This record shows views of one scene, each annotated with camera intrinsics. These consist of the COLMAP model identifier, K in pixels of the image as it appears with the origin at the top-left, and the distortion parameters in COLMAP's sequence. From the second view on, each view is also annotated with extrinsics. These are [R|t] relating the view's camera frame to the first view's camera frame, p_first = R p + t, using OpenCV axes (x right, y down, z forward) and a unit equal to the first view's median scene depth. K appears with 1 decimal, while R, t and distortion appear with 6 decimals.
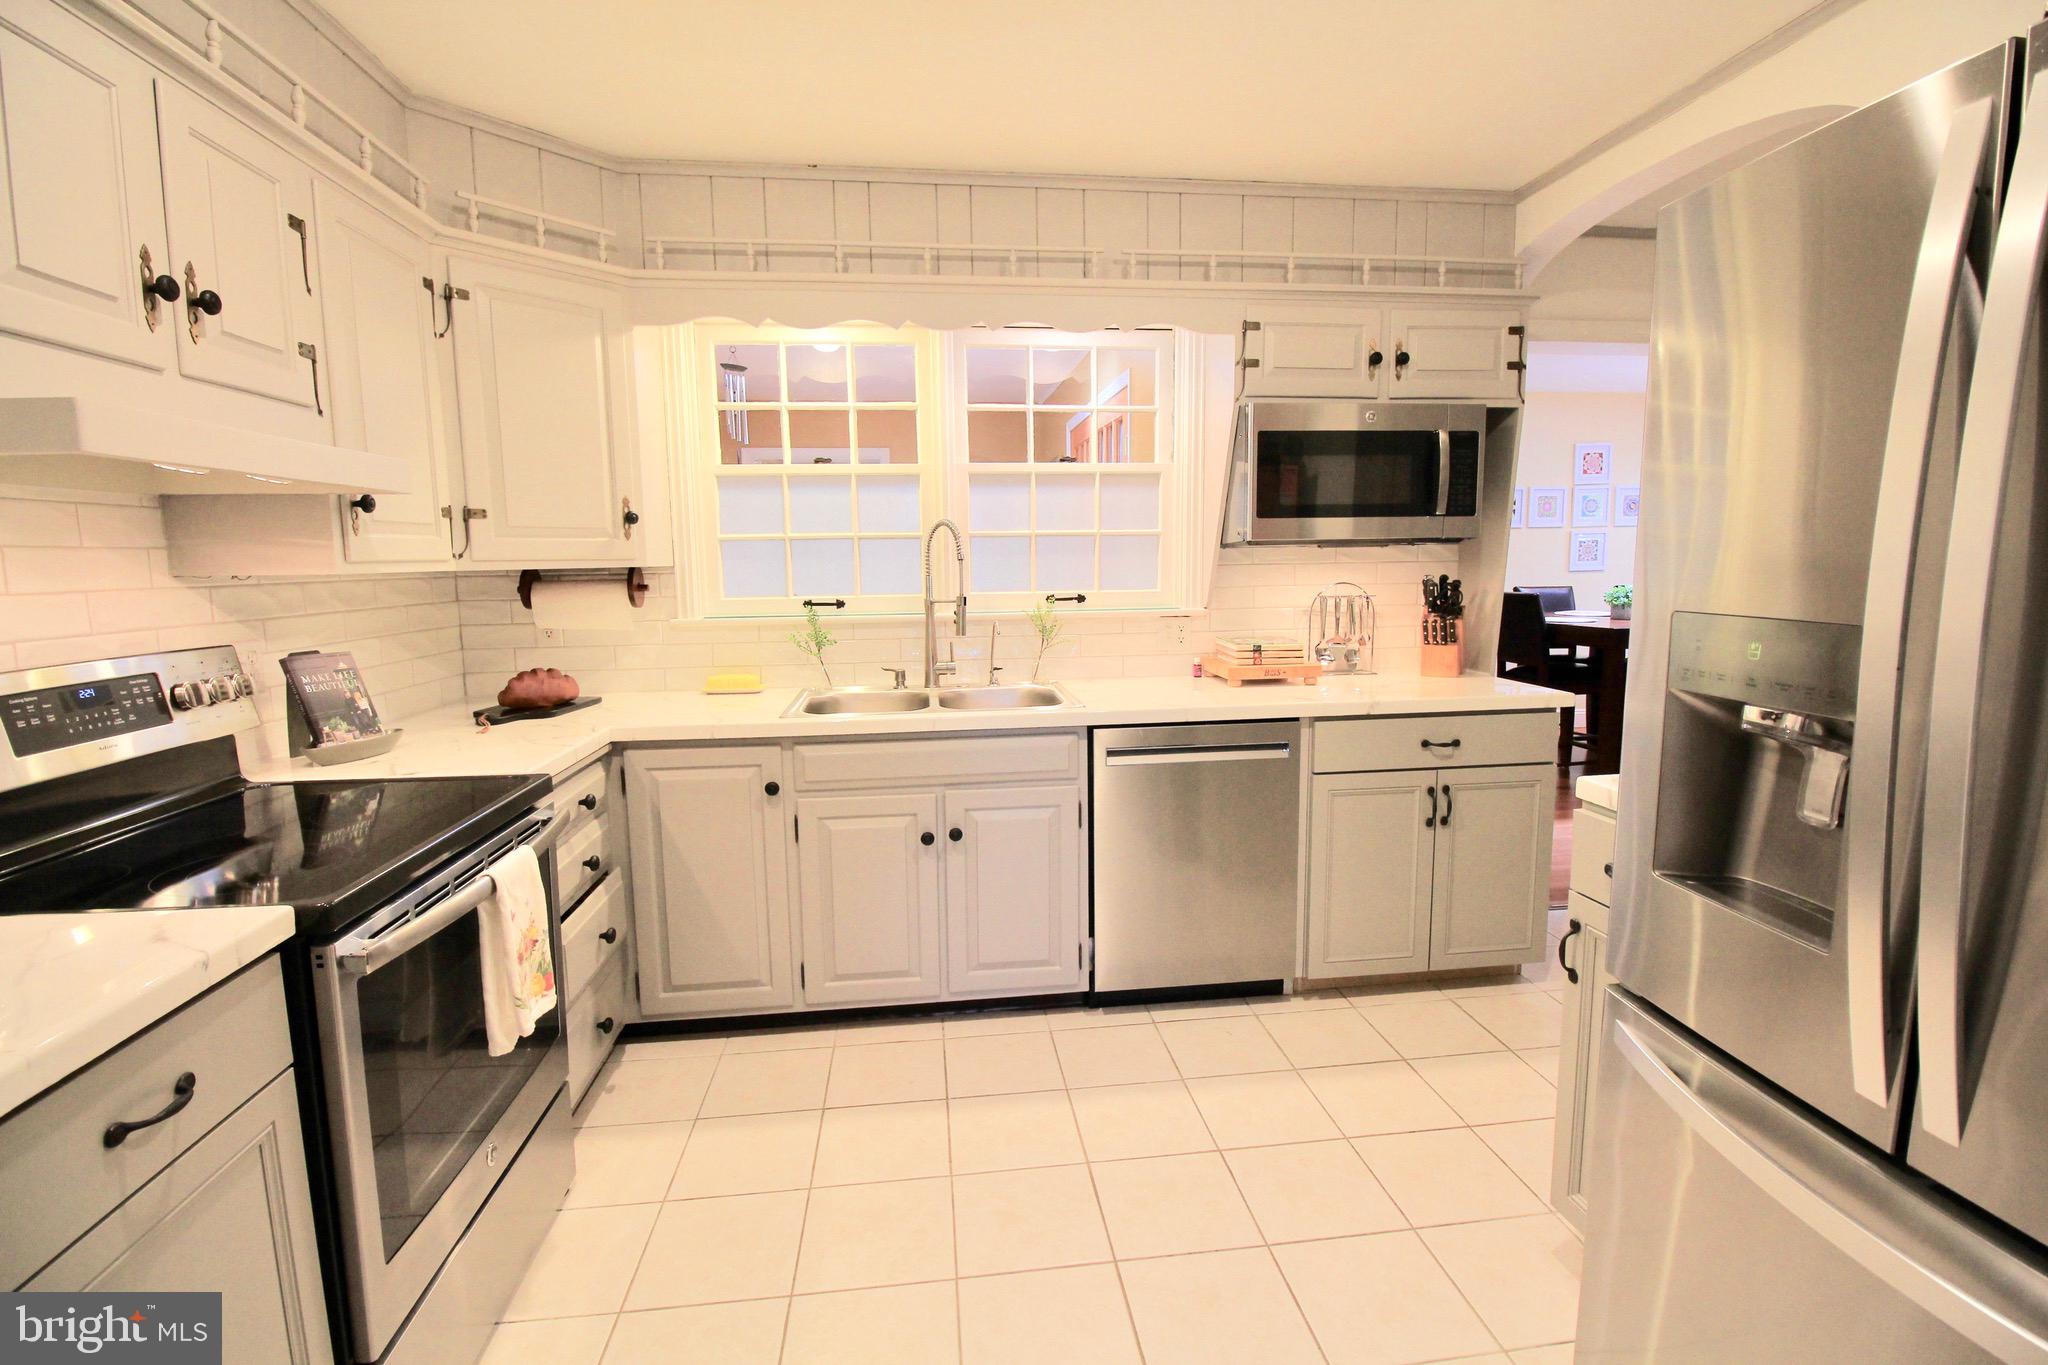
lens RADIAL K [[945.6, 0, 1035.7], [0, 945.6, 684.5], [0, 0, 1]] dist [-0.006537, -0.011909]
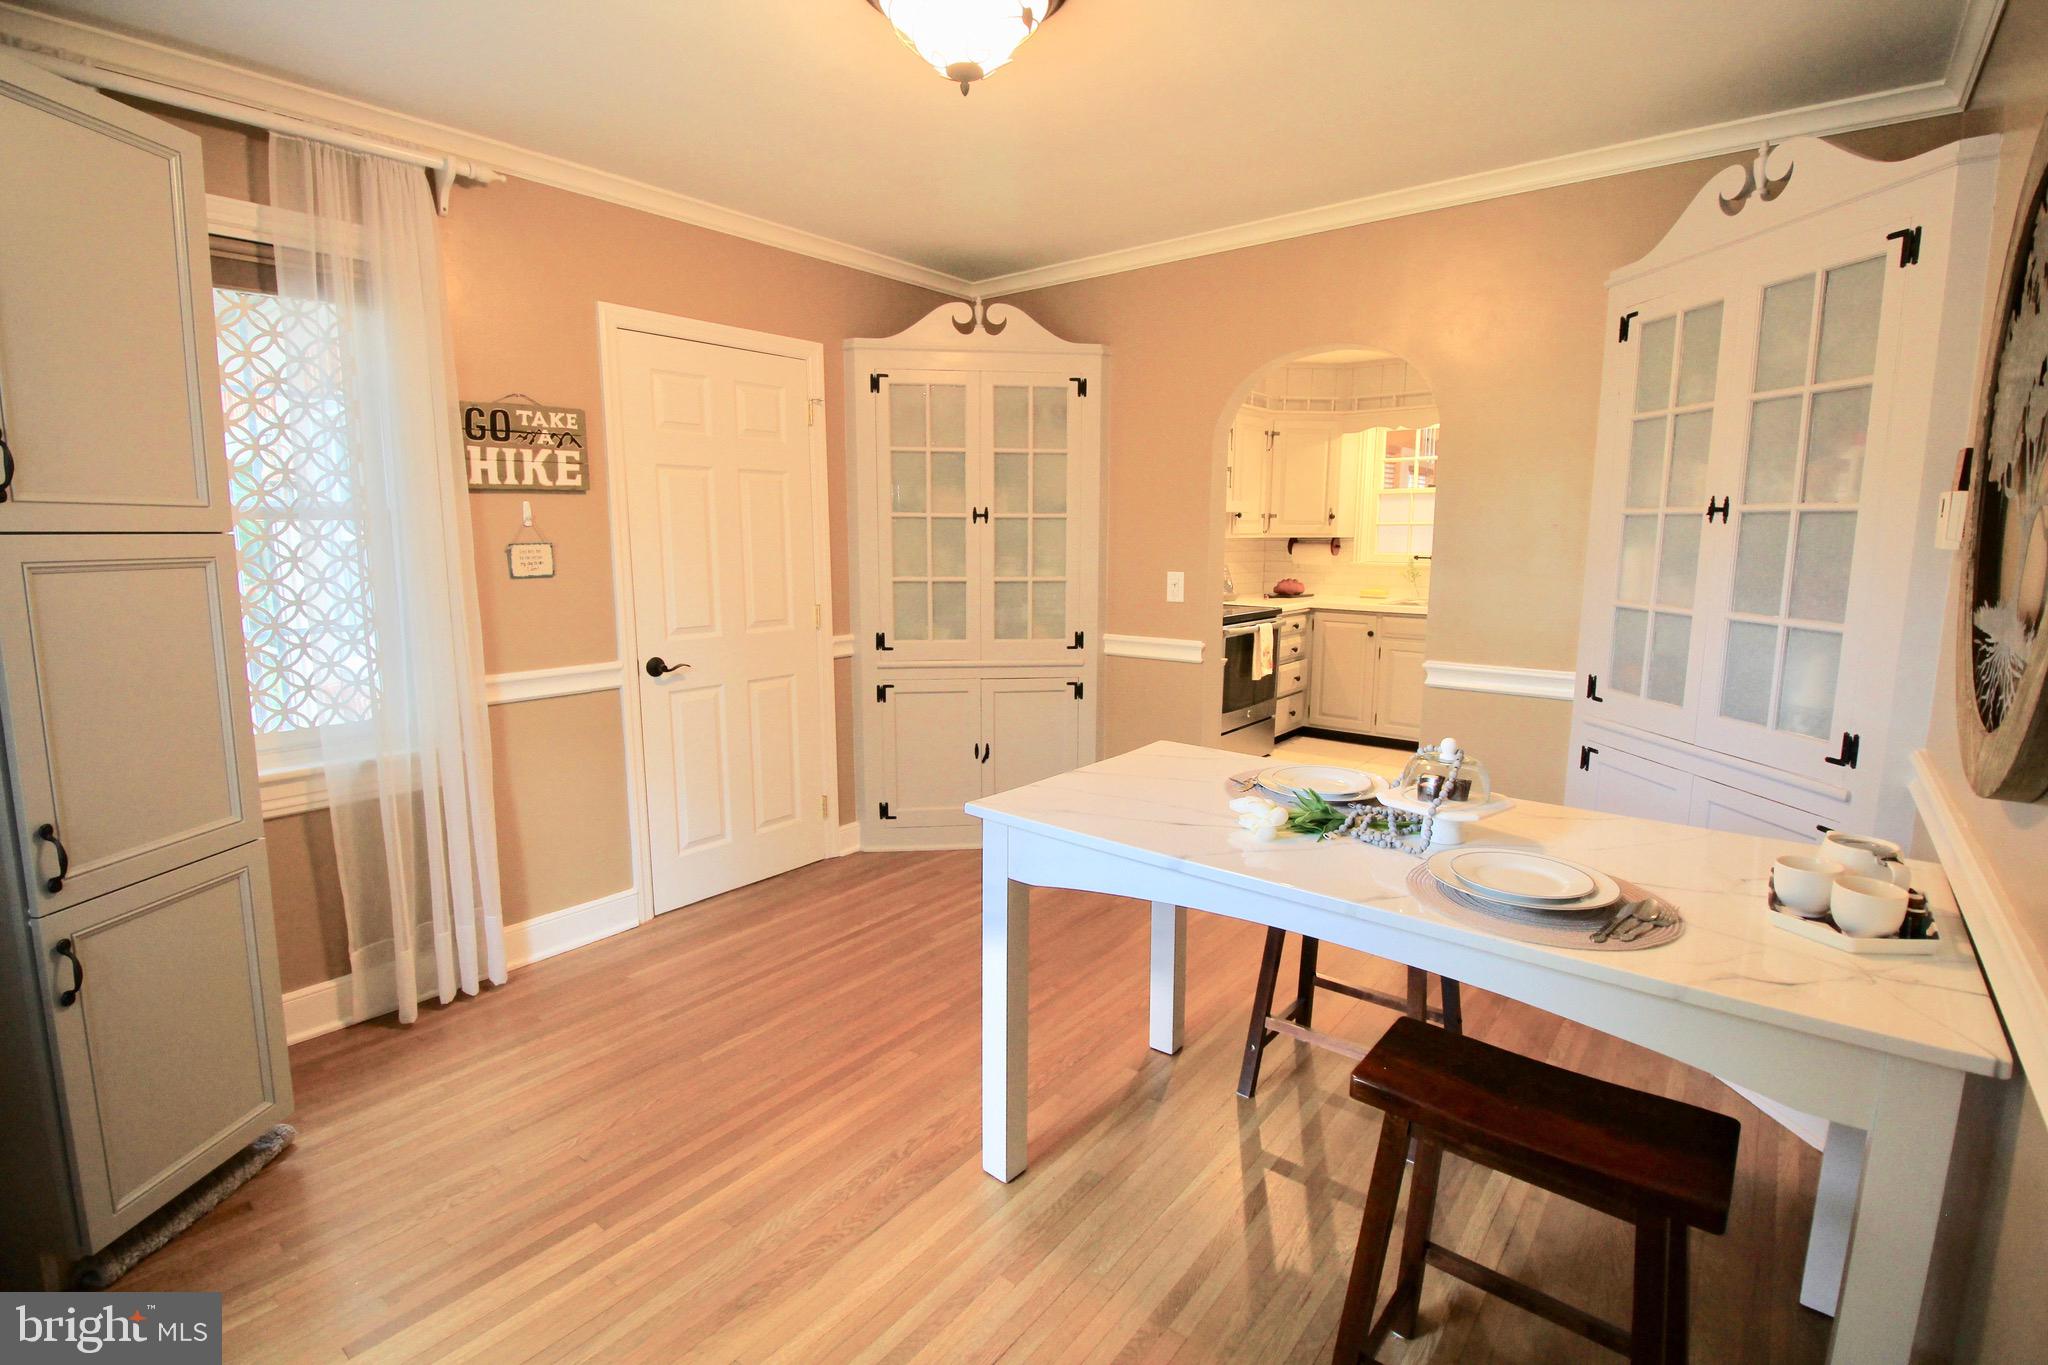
lens RADIAL K [[945.6, 0, 1039.9], [0, 945.6, 679.3], [0, 0, 1]] dist [-0.006537, -0.011909]
pose [[0.700247, 0.125722, -0.702743, 0.752505], [-0.104603, 0.991816, 0.073206, 0.127317], [0.706196, 0.022247, 0.707667, -1.152099]]
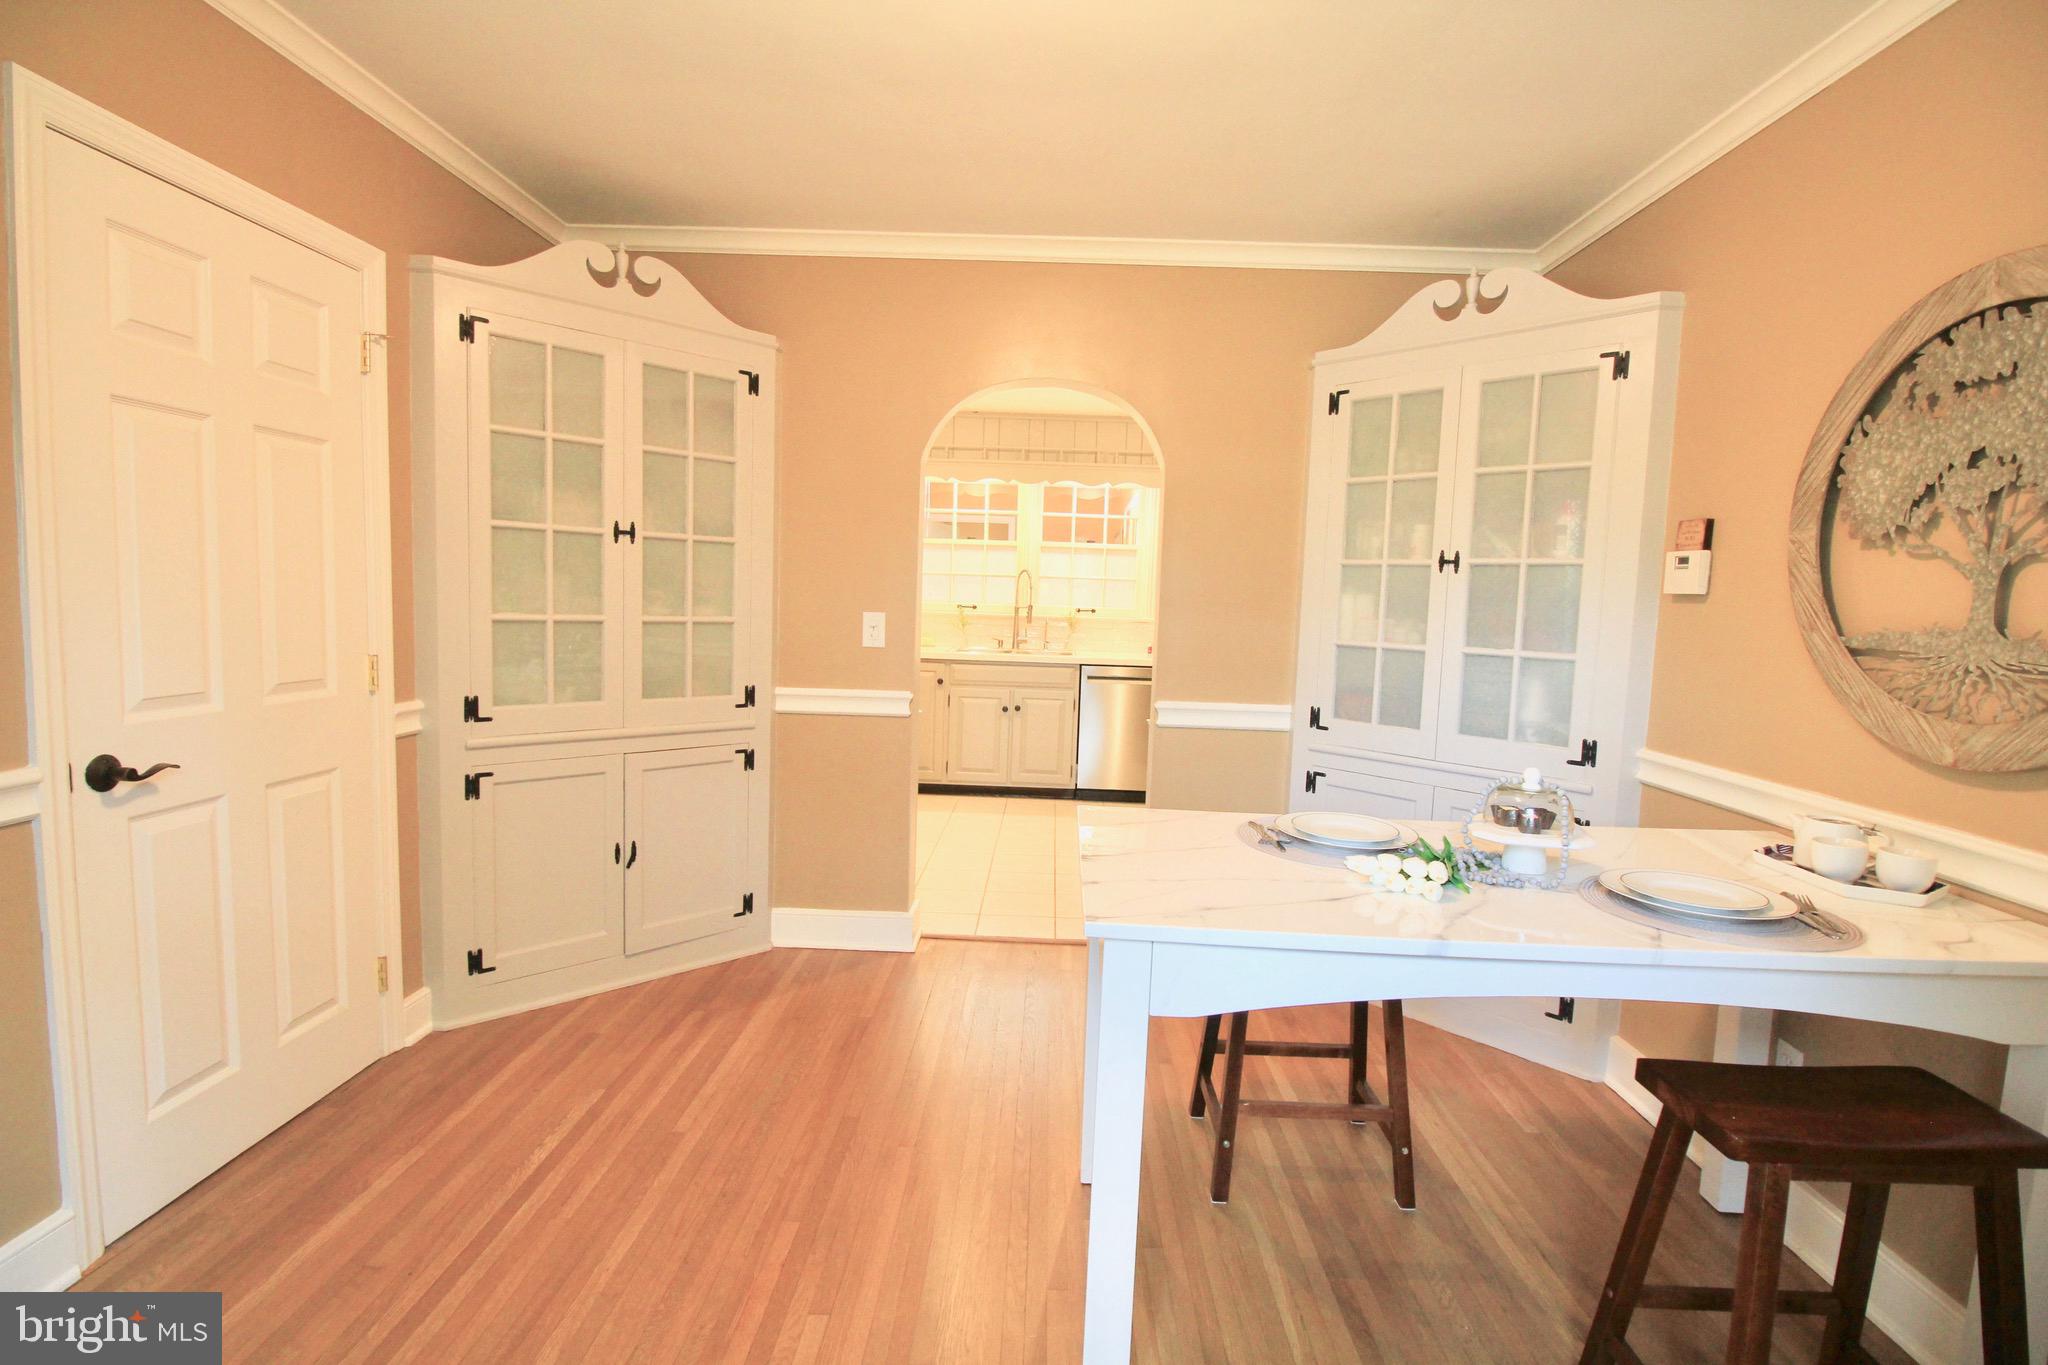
lens RADIAL K [[945.6, 0, 1038.8], [0, 945.6, 679.3], [0, 0, 1]] dist [-0.006537, -0.011909]
pose [[0.989012, 0.059954, -0.135129, 0.256288], [-0.066122, 0.996943, -0.041625, 0.173178], [0.132220, 0.050103, 0.989953, -1.185170]]
